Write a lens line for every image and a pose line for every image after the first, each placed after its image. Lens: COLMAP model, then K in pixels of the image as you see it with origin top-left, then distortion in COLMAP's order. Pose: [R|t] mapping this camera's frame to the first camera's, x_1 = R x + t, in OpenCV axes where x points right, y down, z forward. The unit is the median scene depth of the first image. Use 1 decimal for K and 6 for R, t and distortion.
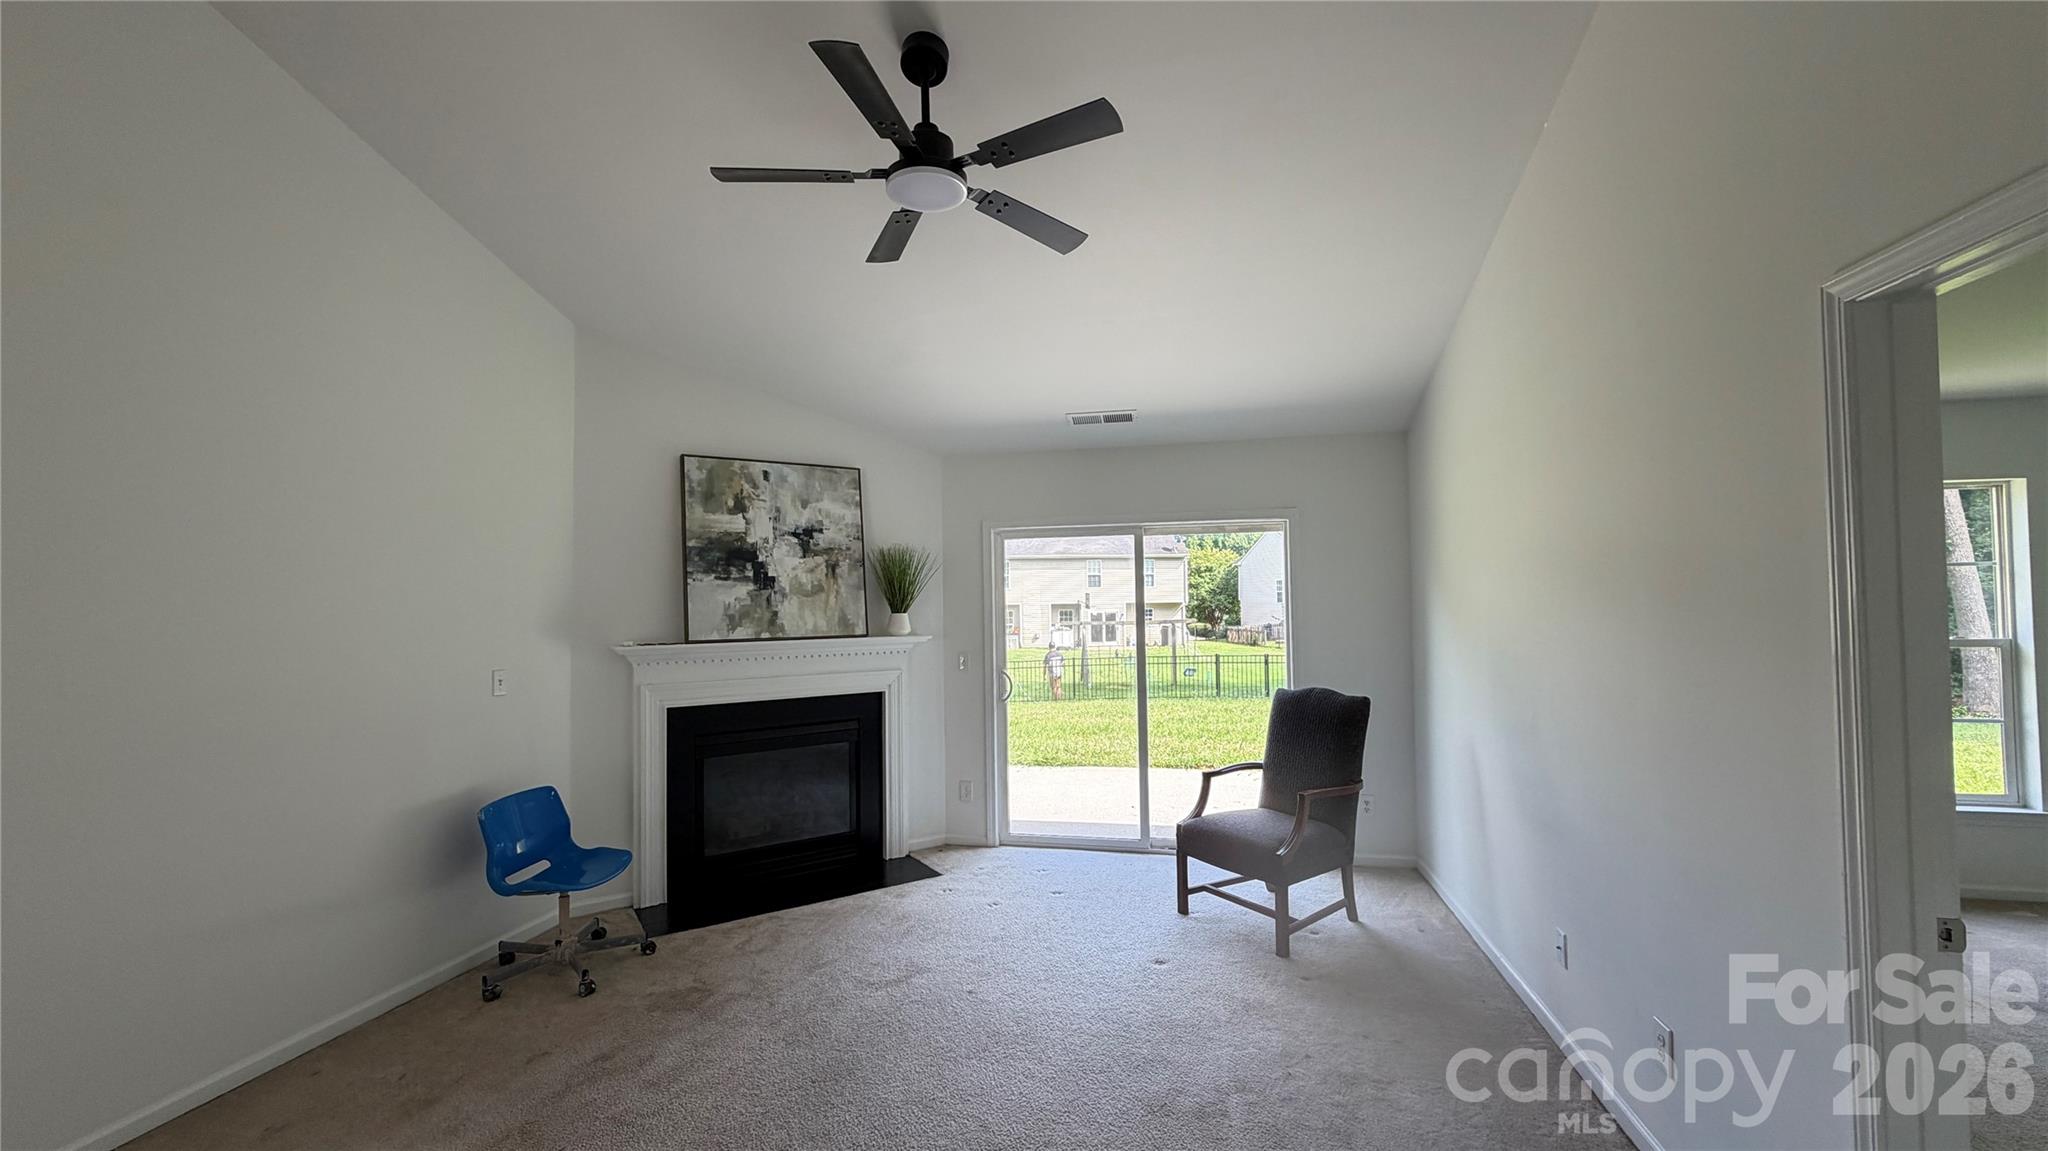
lens RADIAL K [[806.4, 0, 1031.3], [0, 806.4, 577.1], [0, 0, 1]] dist [-0.001247, -0.000075]
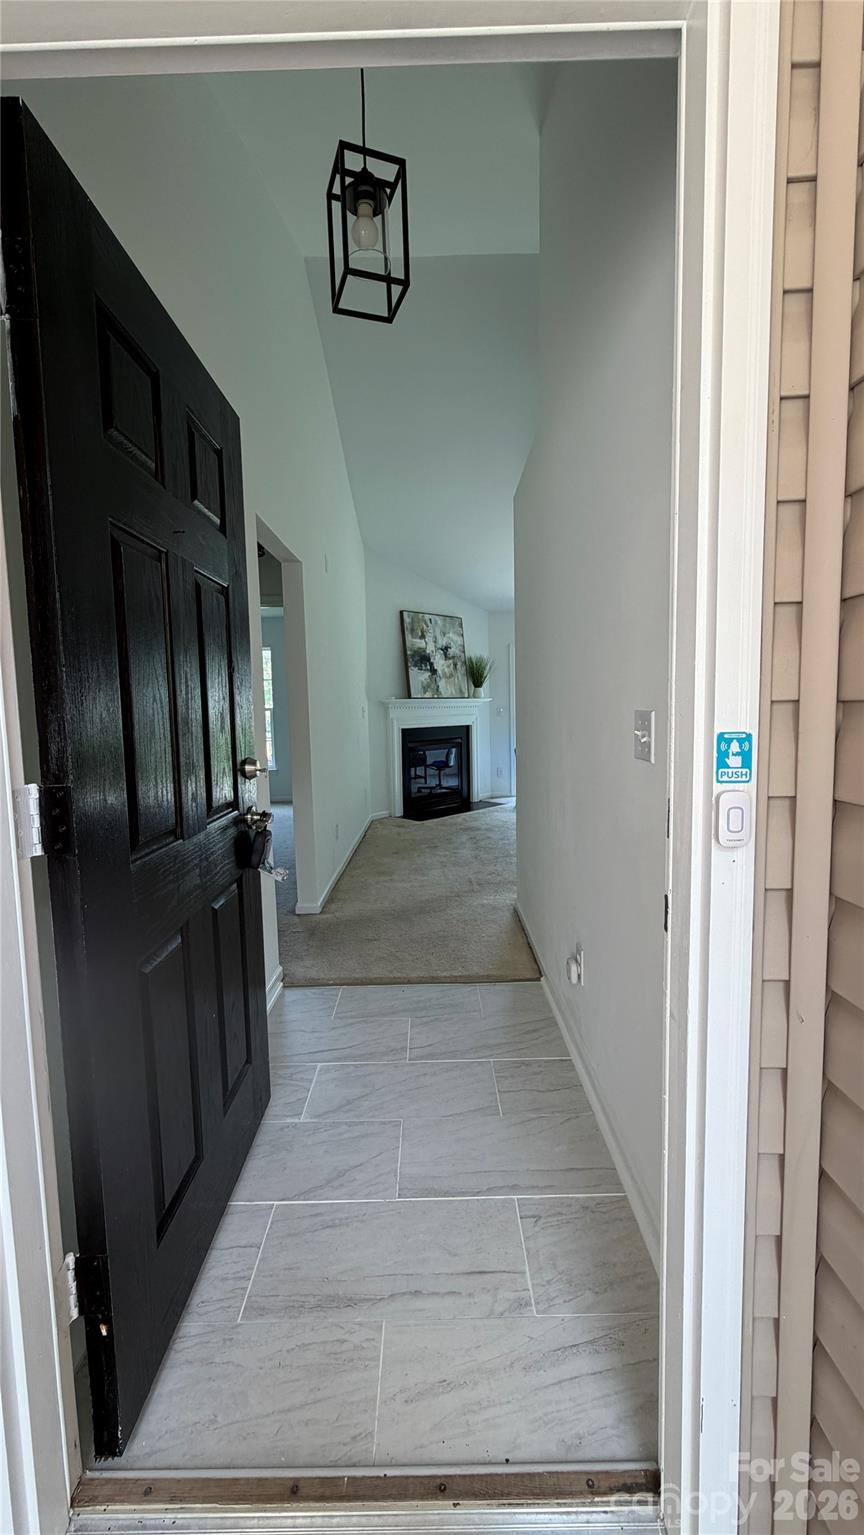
lens RADIAL K [[604.4, 0, 433.7], [0, 604.4, 768.8], [0, 0, 1]] dist [-0.001247, -0.000075]
pose [[0.974861, -0.036863, 0.219742, -0.676989], [0.010473, 0.992710, 0.120074, 0.068484], [-0.222566, -0.114754, 0.968140, -0.576874]]
